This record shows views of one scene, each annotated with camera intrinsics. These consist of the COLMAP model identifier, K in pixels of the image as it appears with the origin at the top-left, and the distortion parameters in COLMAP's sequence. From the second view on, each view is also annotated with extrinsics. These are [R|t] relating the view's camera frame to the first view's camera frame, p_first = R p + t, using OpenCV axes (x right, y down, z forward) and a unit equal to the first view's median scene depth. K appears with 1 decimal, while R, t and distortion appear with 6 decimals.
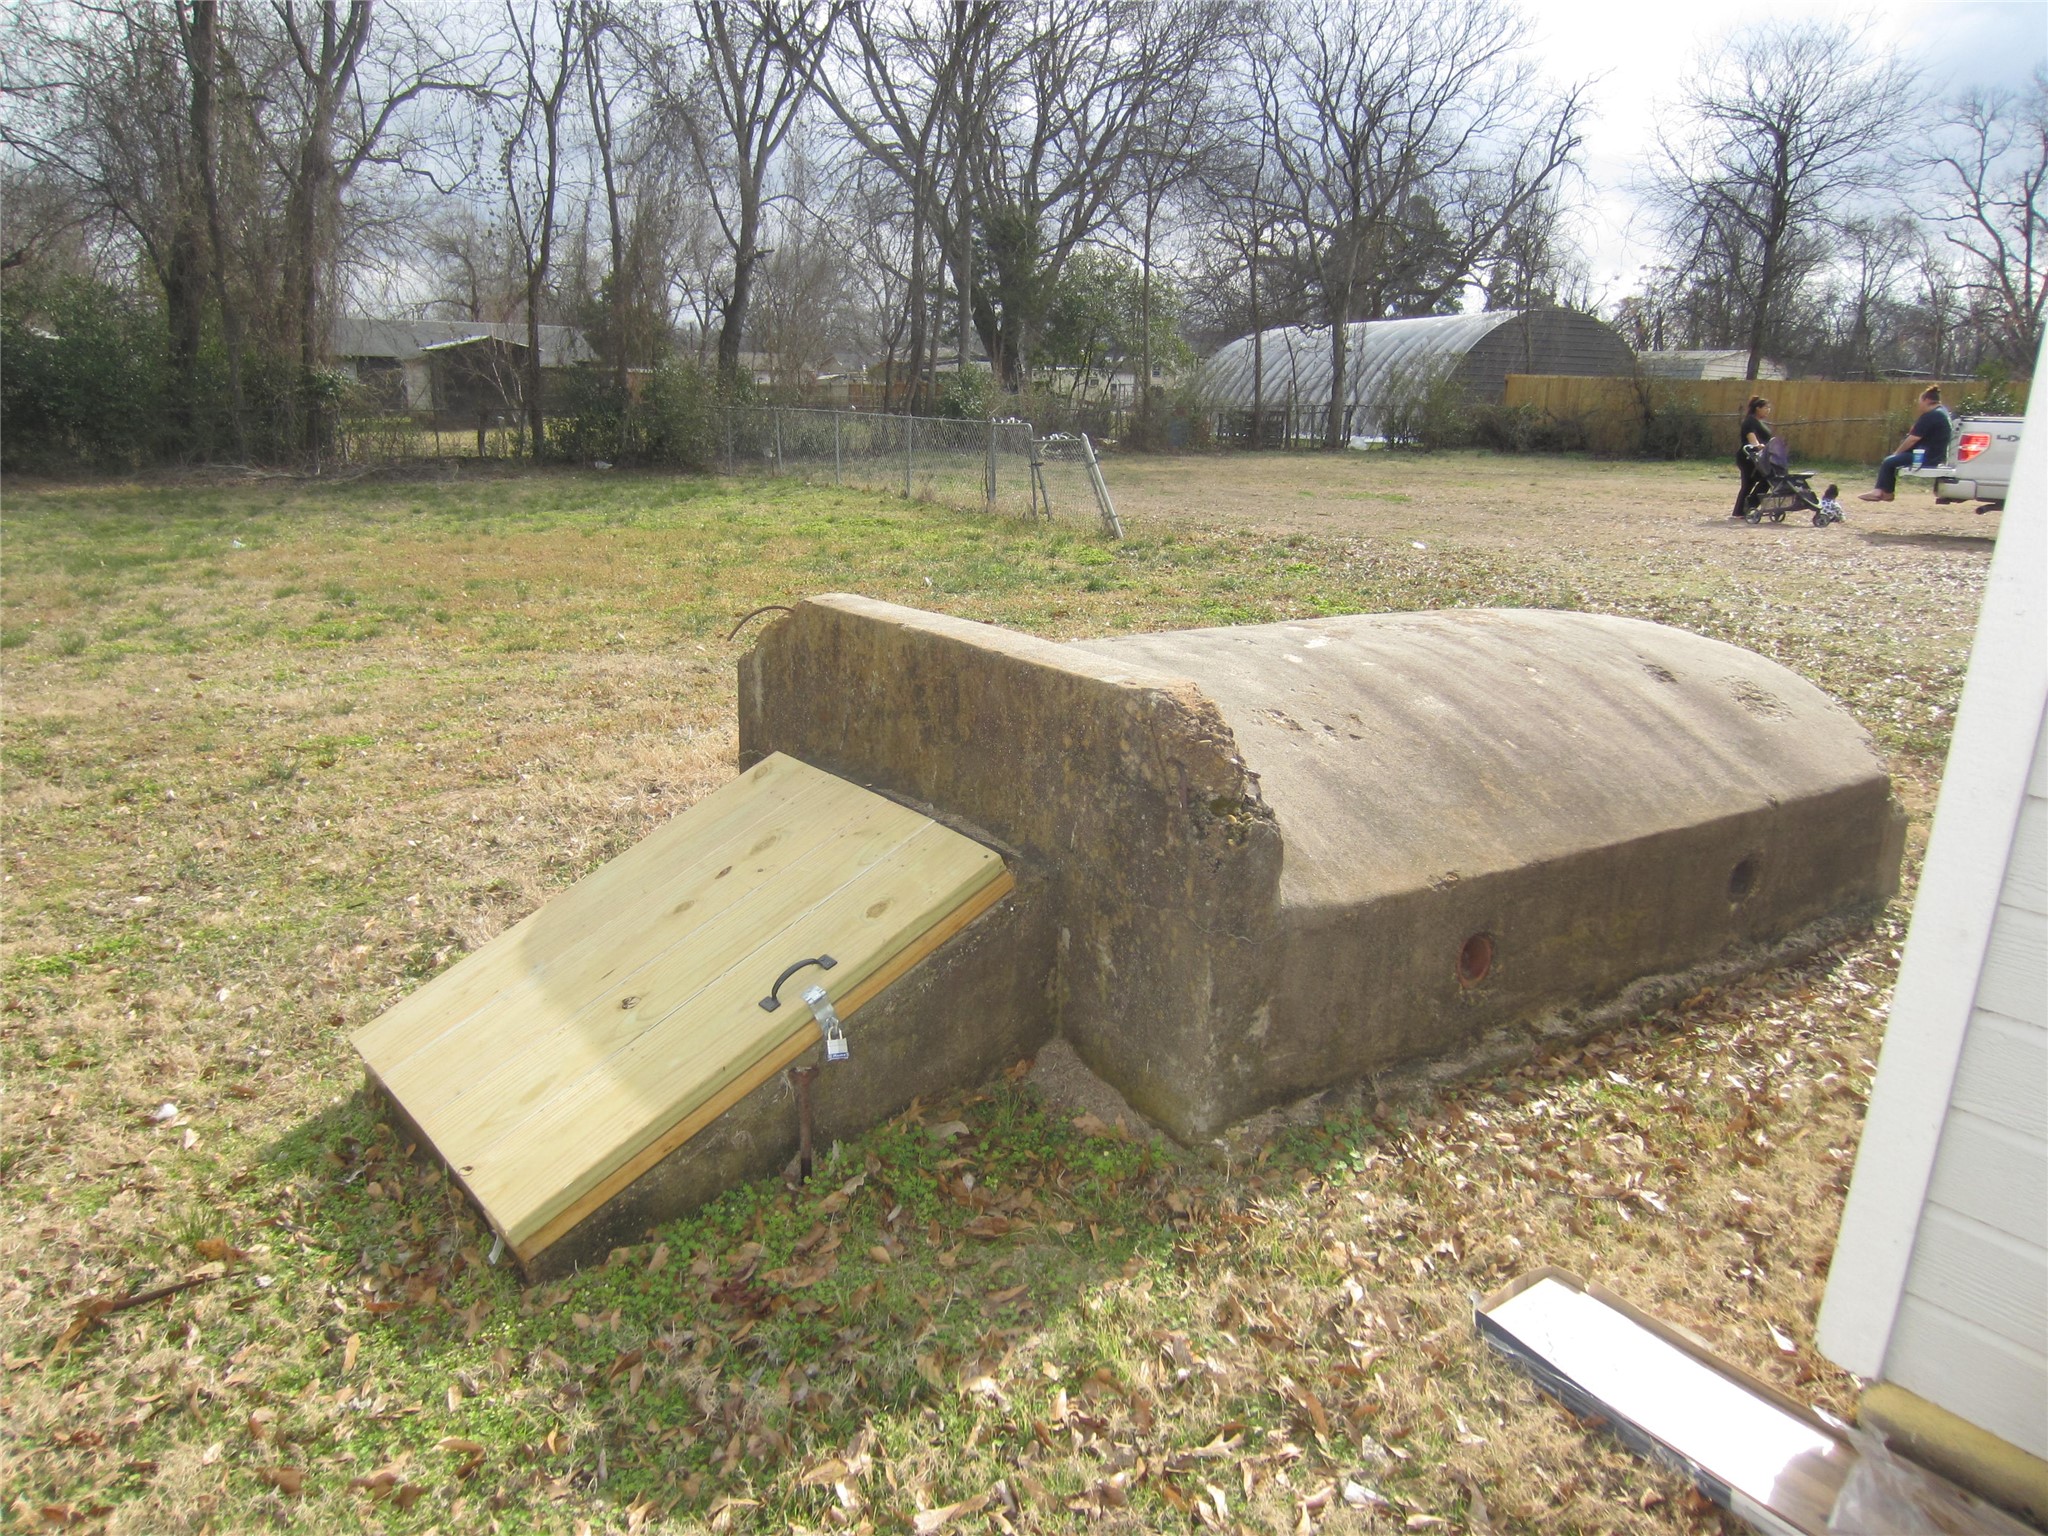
lens RADIAL K [[1468.3, 0, 1027.0], [0, 1468.3, 767.3], [0, 0, 1]] dist [-0.022975, 0.007404]
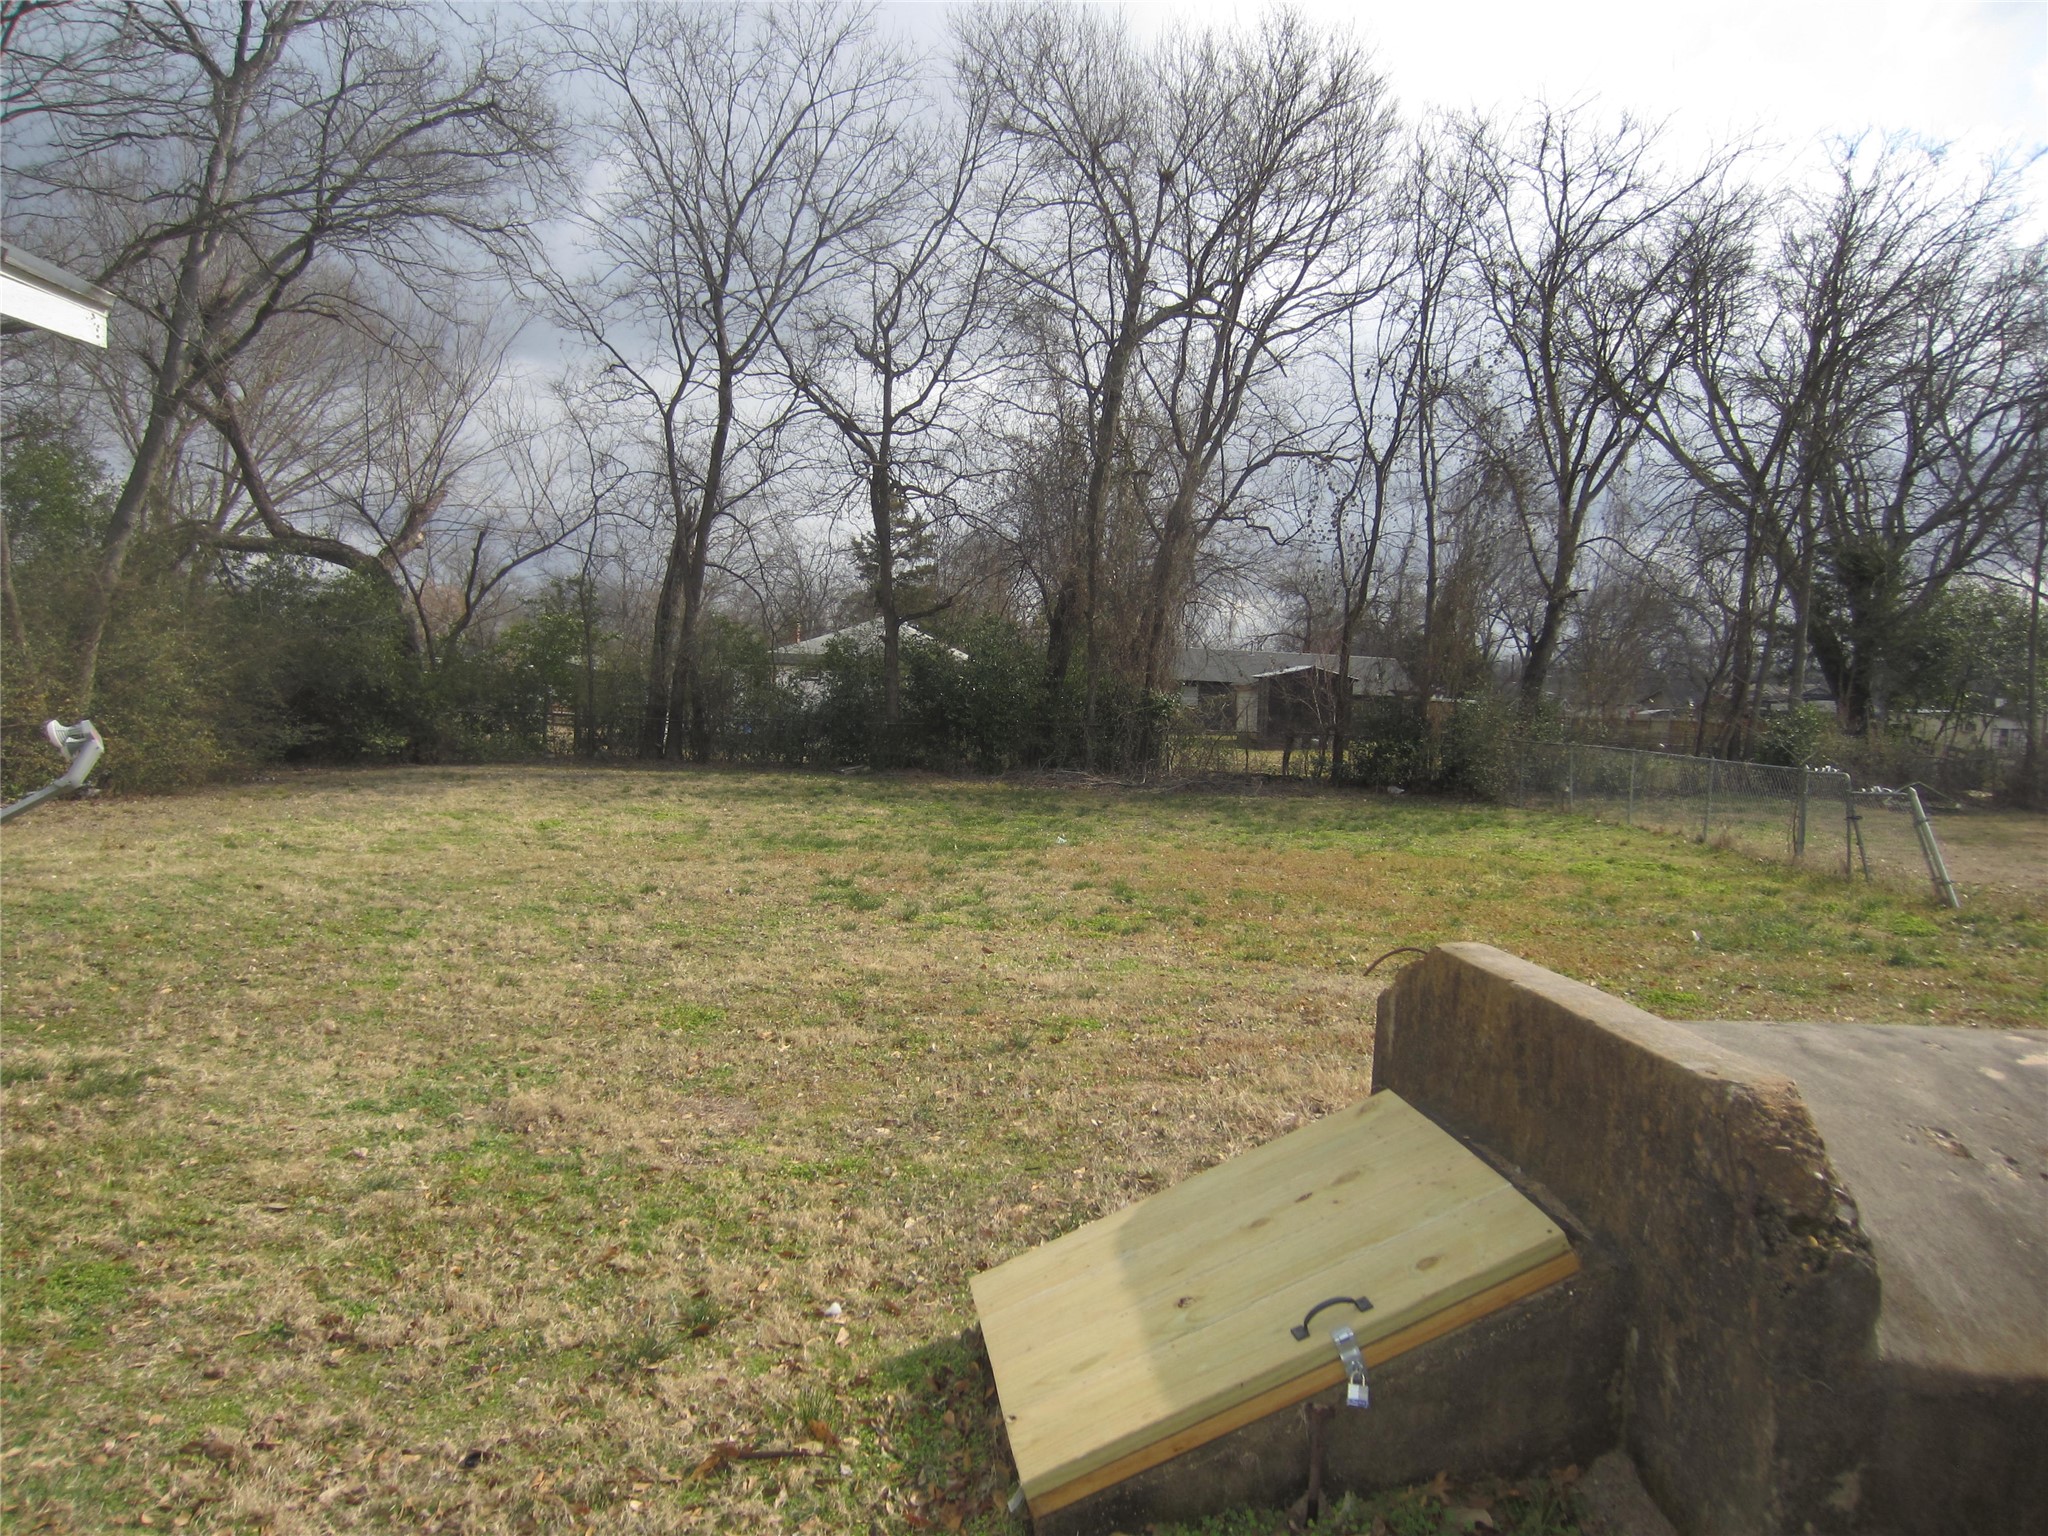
lens RADIAL K [[1468.3, 0, 1027.0], [0, 1468.3, 767.3], [0, 0, 1]] dist [-0.022975, 0.007404]
pose [[0.858340, 0.046861, -0.510936, 0.045780], [-0.156050, 0.972488, -0.172960, -0.004775], [0.488775, 0.228190, 0.842038, -0.013669]]
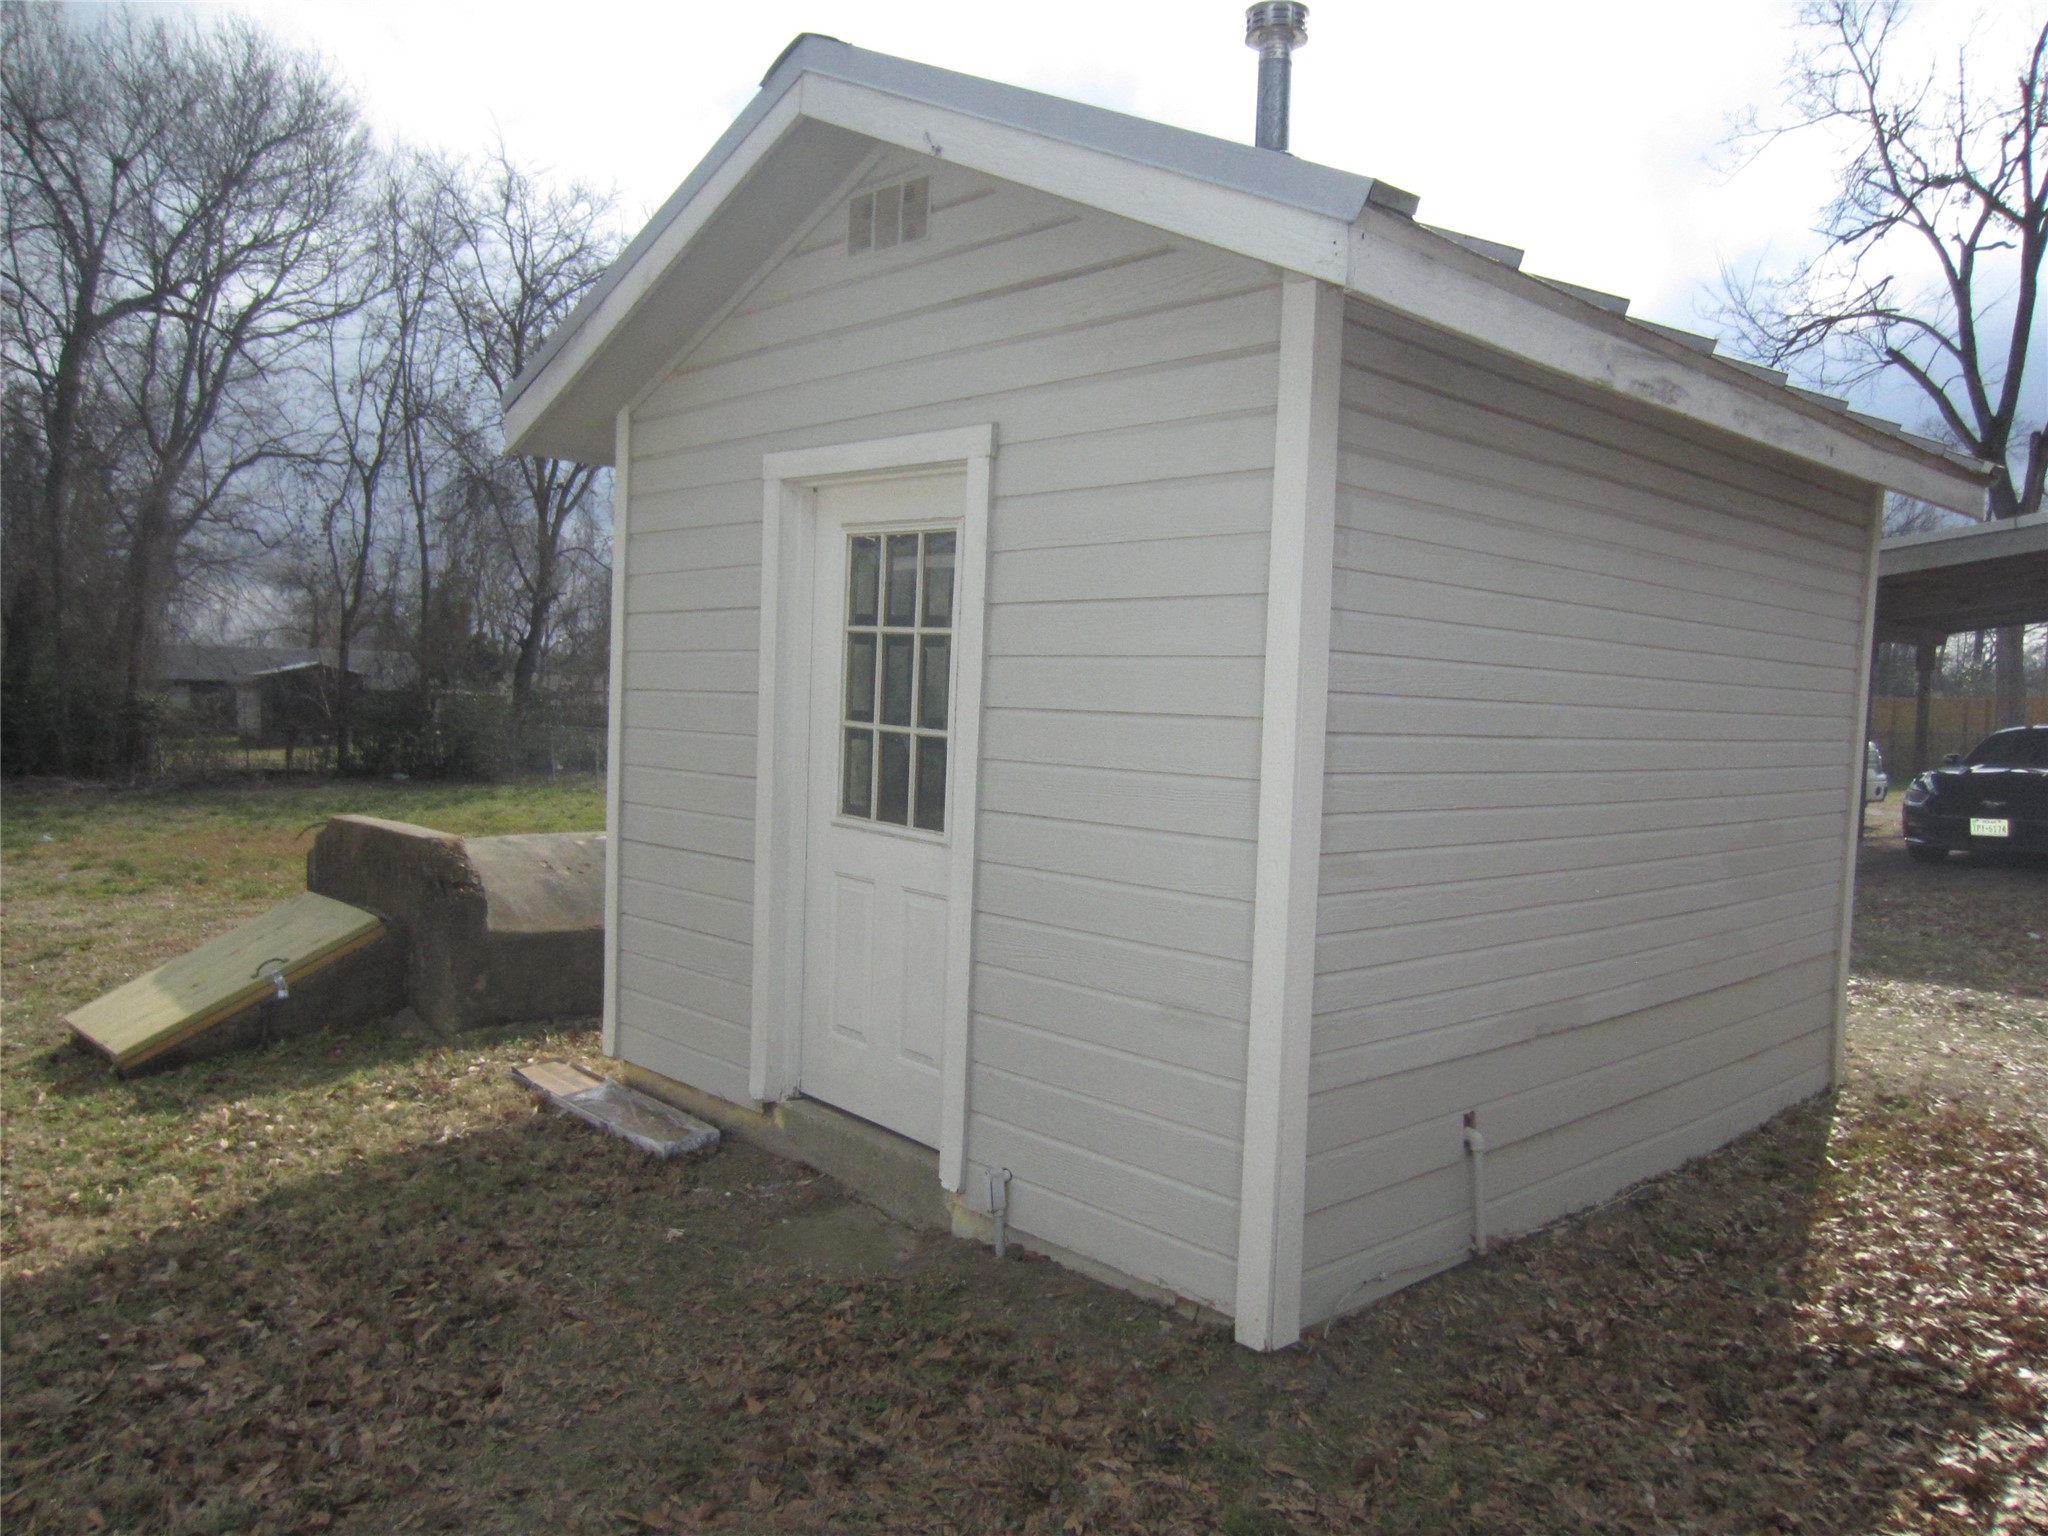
lens RADIAL K [[1468.3, 0, 1027.0], [0, 1468.3, 767.3], [0, 0, 1]] dist [-0.022975, 0.007404]
pose [[0.995206, -0.008232, 0.097458, 0.221214], [0.028576, 0.977446, -0.209244, 0.097526], [-0.093538, 0.211026, 0.972995, -0.383750]]
